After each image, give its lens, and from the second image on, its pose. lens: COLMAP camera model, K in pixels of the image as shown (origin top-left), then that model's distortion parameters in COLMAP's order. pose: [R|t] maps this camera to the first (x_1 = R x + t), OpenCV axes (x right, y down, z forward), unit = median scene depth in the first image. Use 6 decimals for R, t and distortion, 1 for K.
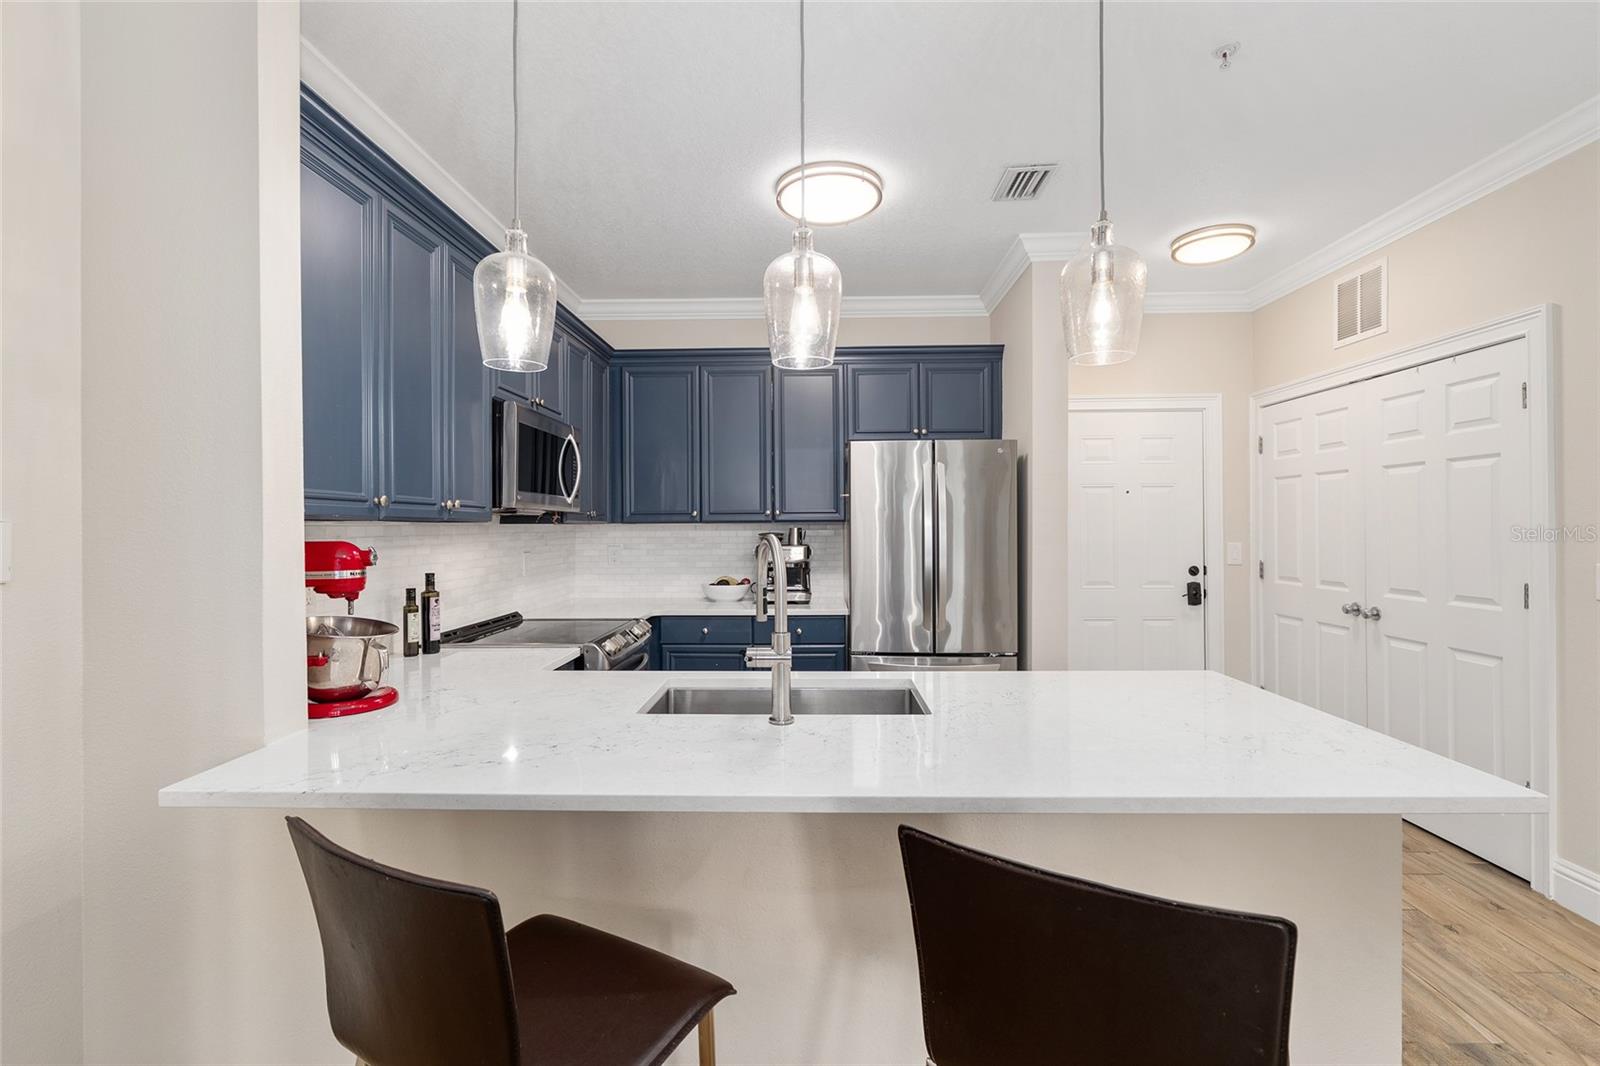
lens RADIAL K [[726.3, 0, 794.3], [0, 726.3, 539.2], [0, 0, 1]] dist [0.001712, -0.000217]
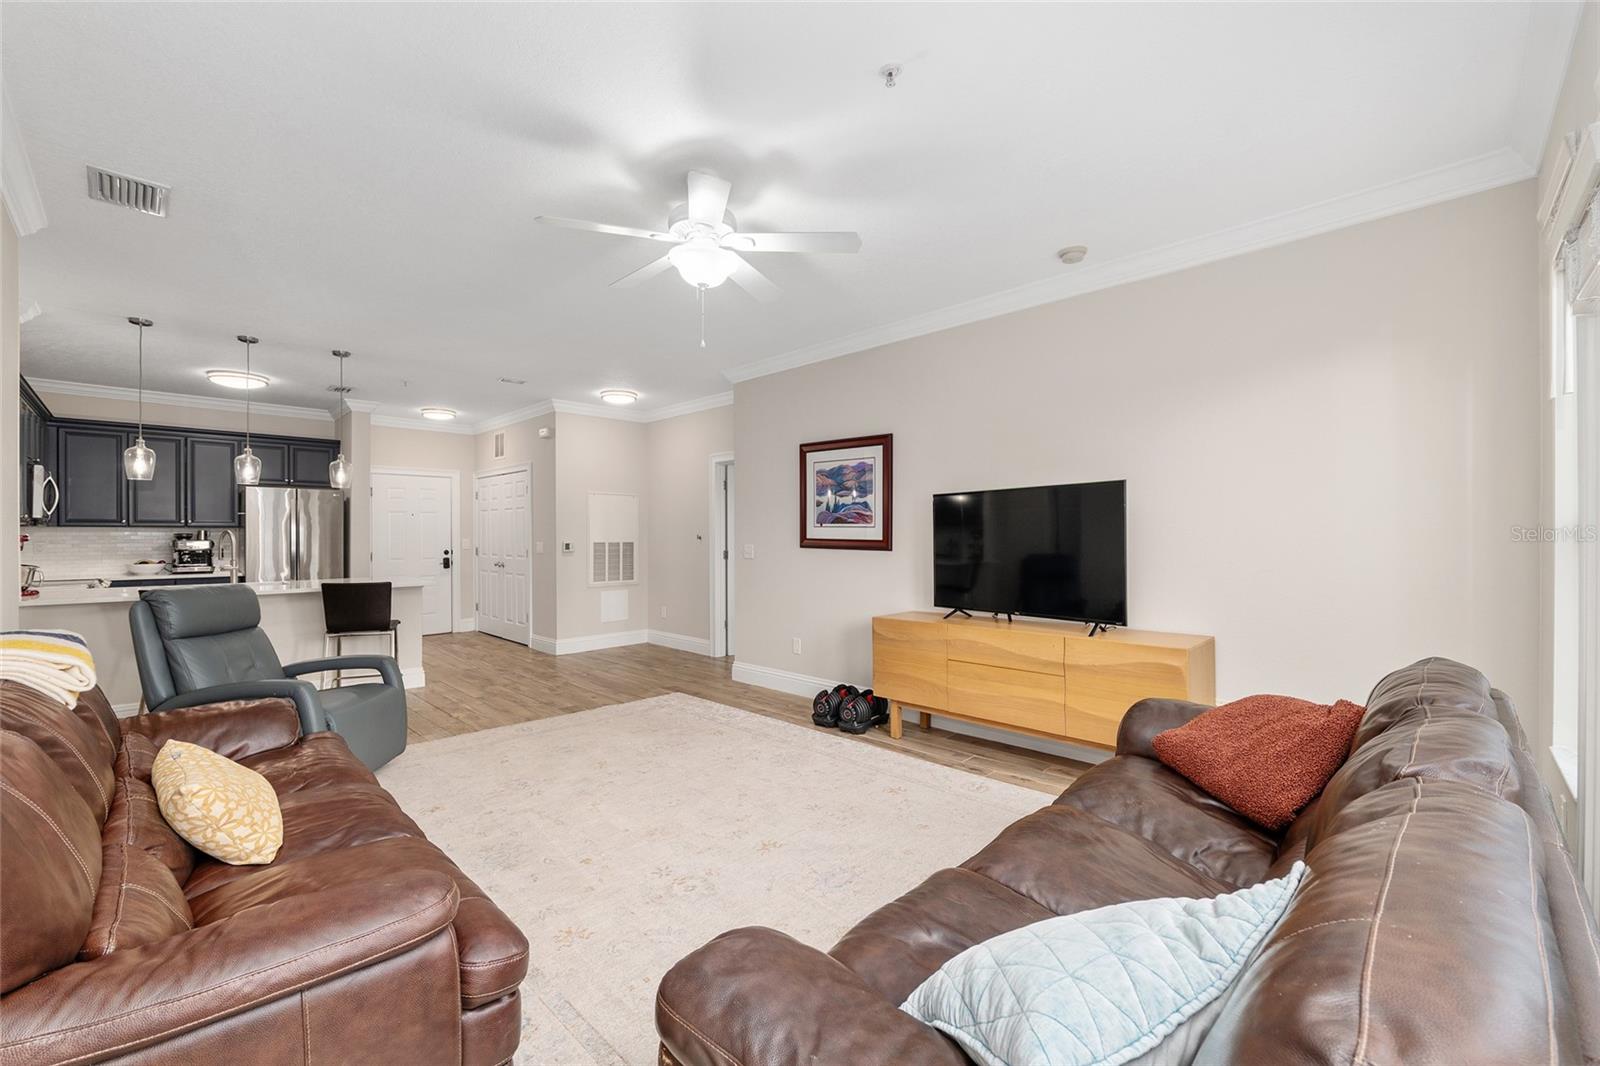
lens RADIAL K [[660.5, 0, 793.5], [0, 660.5, 532.2], [0, 0, 1]] dist [-0.012436, 0.000408]
pose [[0.682053, 0.007088, 0.731268, -0.223088], [0.009630, 0.999779, -0.018673, 0.039621], [-0.731239, 0.019778, 0.681835, -1.395359]]
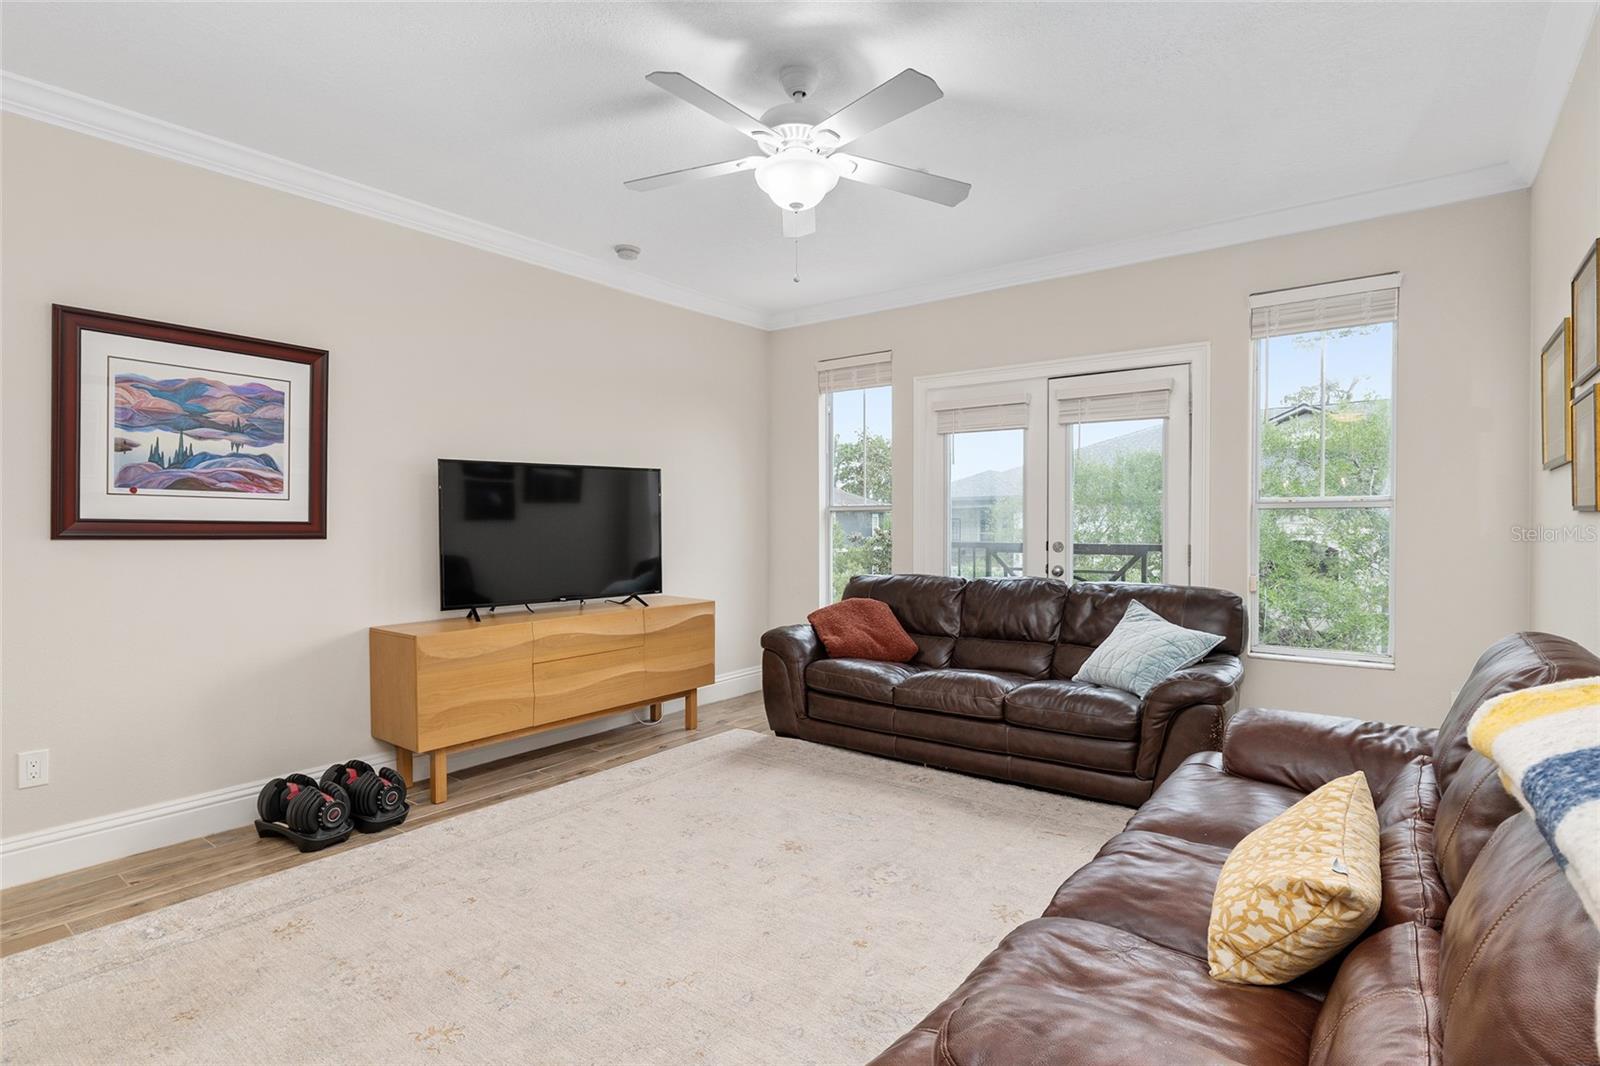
lens RADIAL K [[802.7, 0, 806.0], [0, 802.7, 532.8], [0, 0, 1]] dist [-0.000081, -0.000146]
pose [[-0.814742, 0.002100, 0.579820, -0.192036], [0.017504, 0.999627, 0.020977, 0.035958], [-0.579560, 0.027240, -0.814474, -0.133980]]
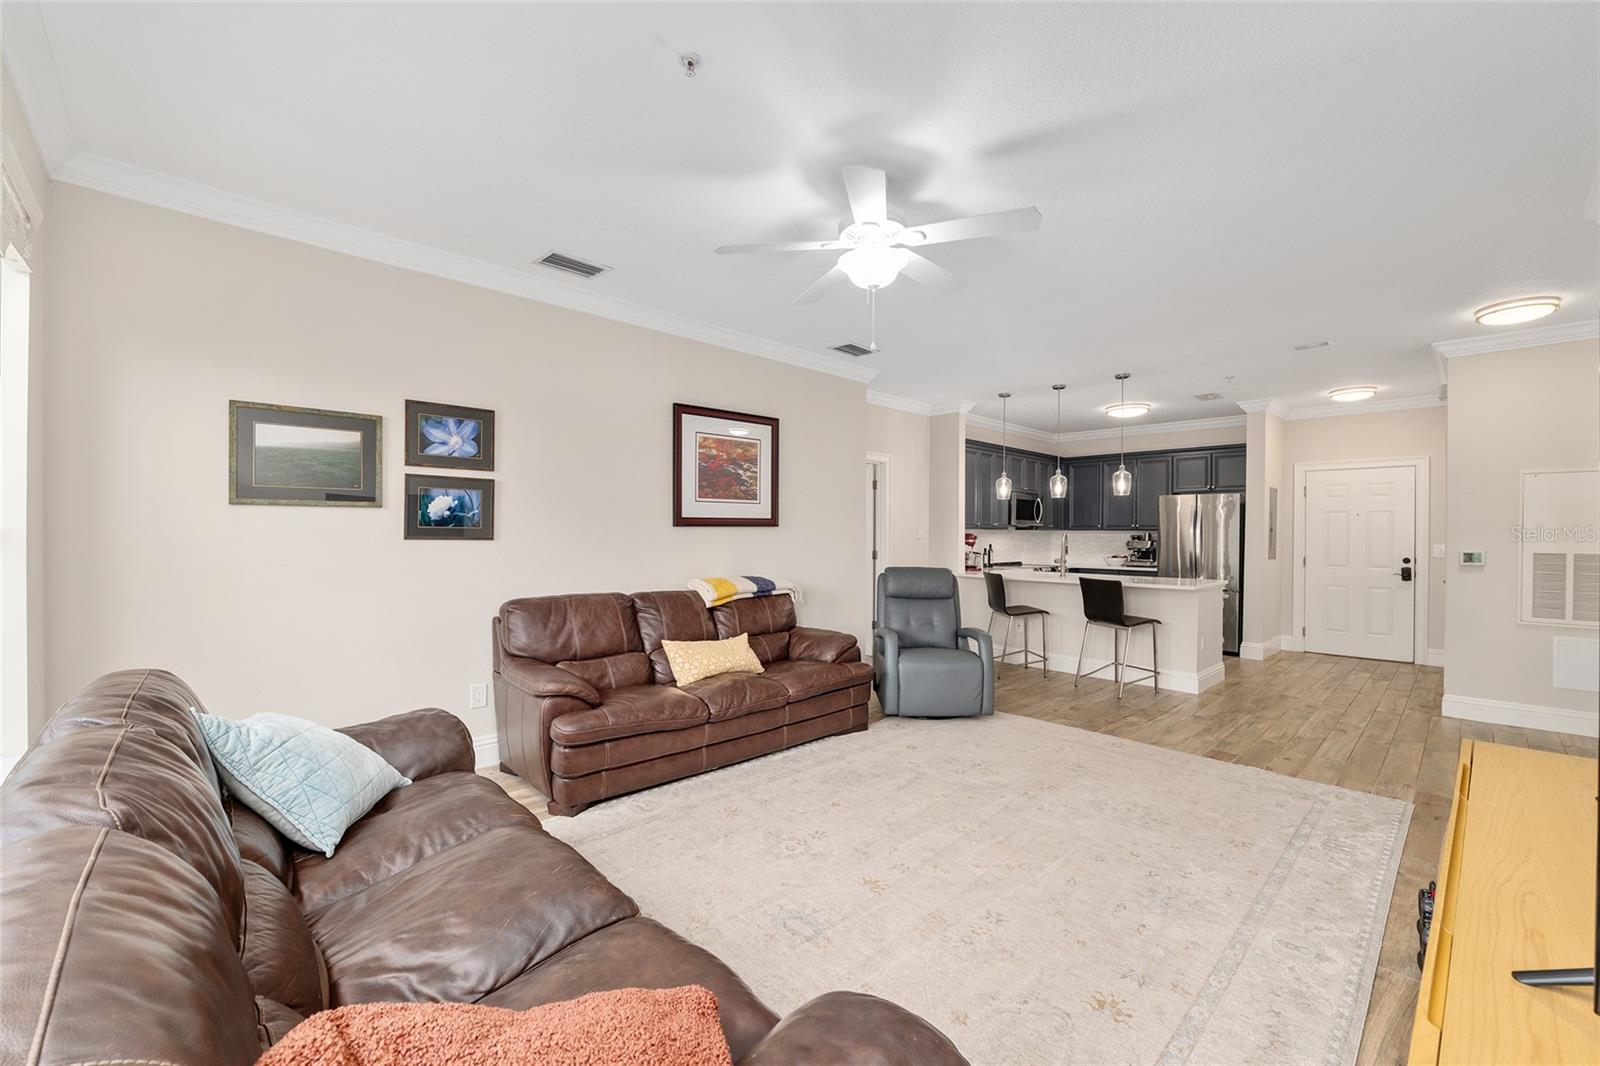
lens RADIAL K [[648.0, 0, 795.1], [0, 648.0, 536.3], [0, 0, 1]] dist [-0.019762, -0.000131]
pose [[0.712130, 0.013306, -0.701921, 0.748931], [-0.022064, 0.999751, -0.003433, 0.030182], [0.701700, 0.017932, 0.712246, -1.387889]]
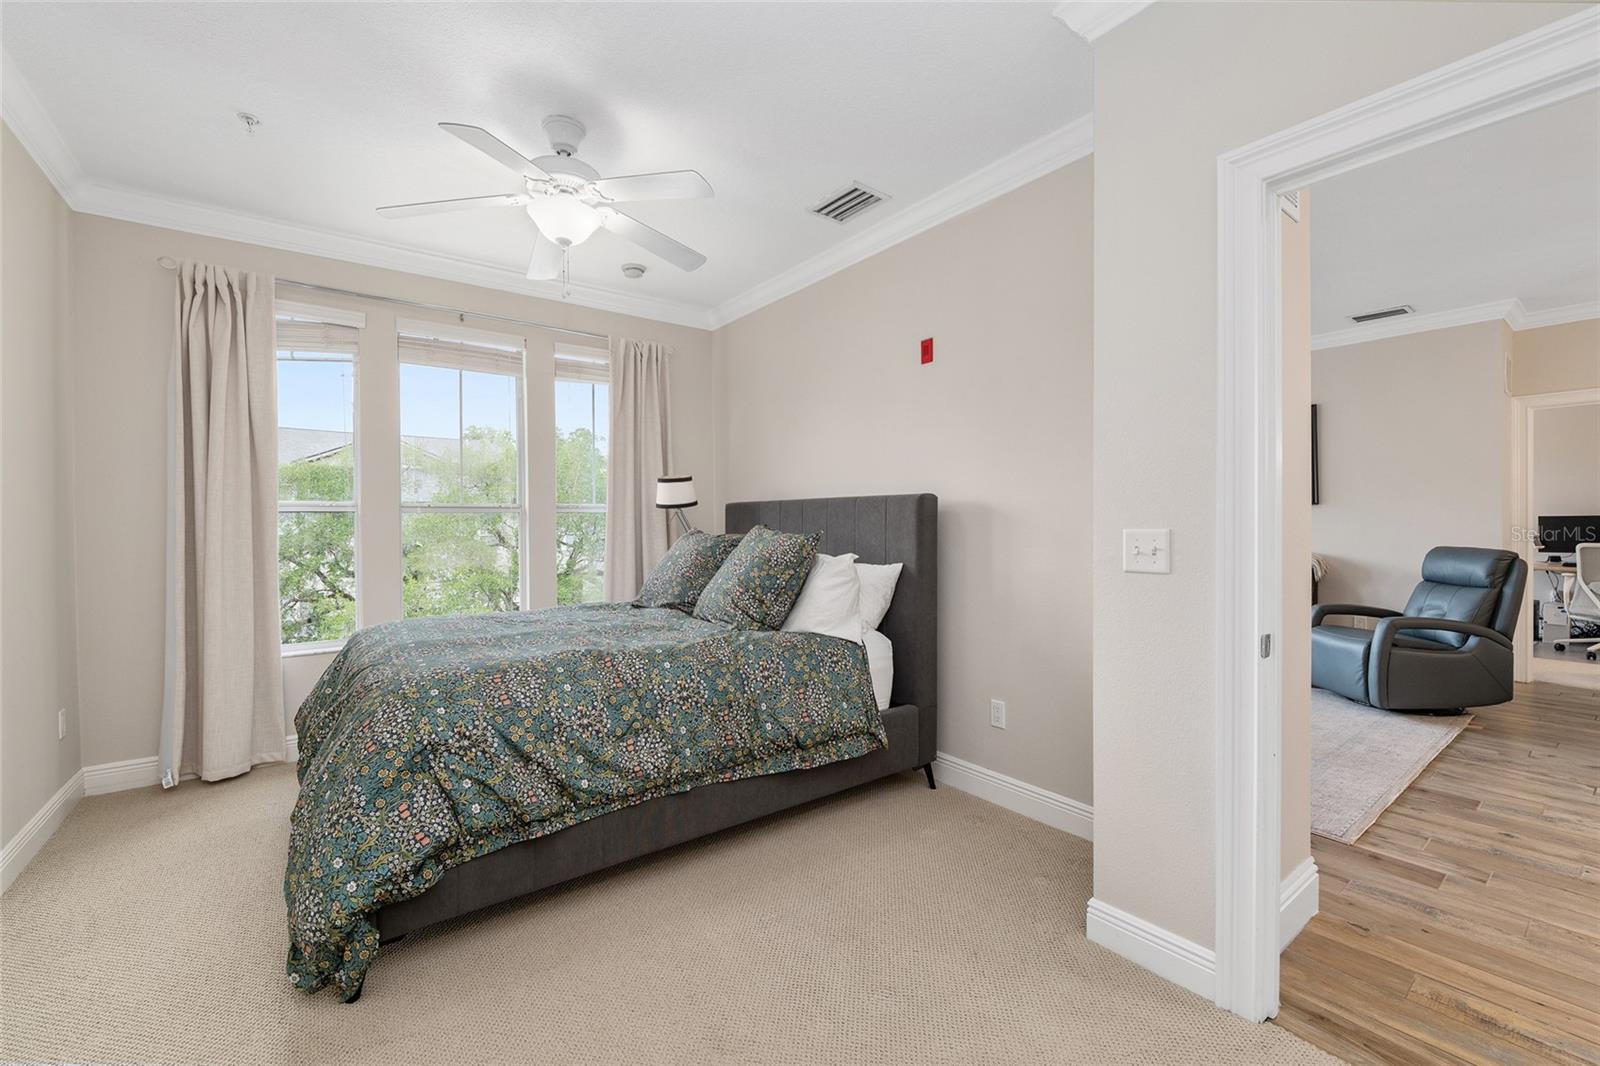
lens RADIAL K [[660.5, 0, 793.5], [0, 660.5, 532.2], [0, 0, 1]] dist [-0.012436, 0.000408]
pose [[-0.775900, 0.019370, -0.630558, 1.677196], [0.000456, 0.999545, 0.030144, 0.023619], [0.630855, 0.023101, -0.775556, 0.051014]]
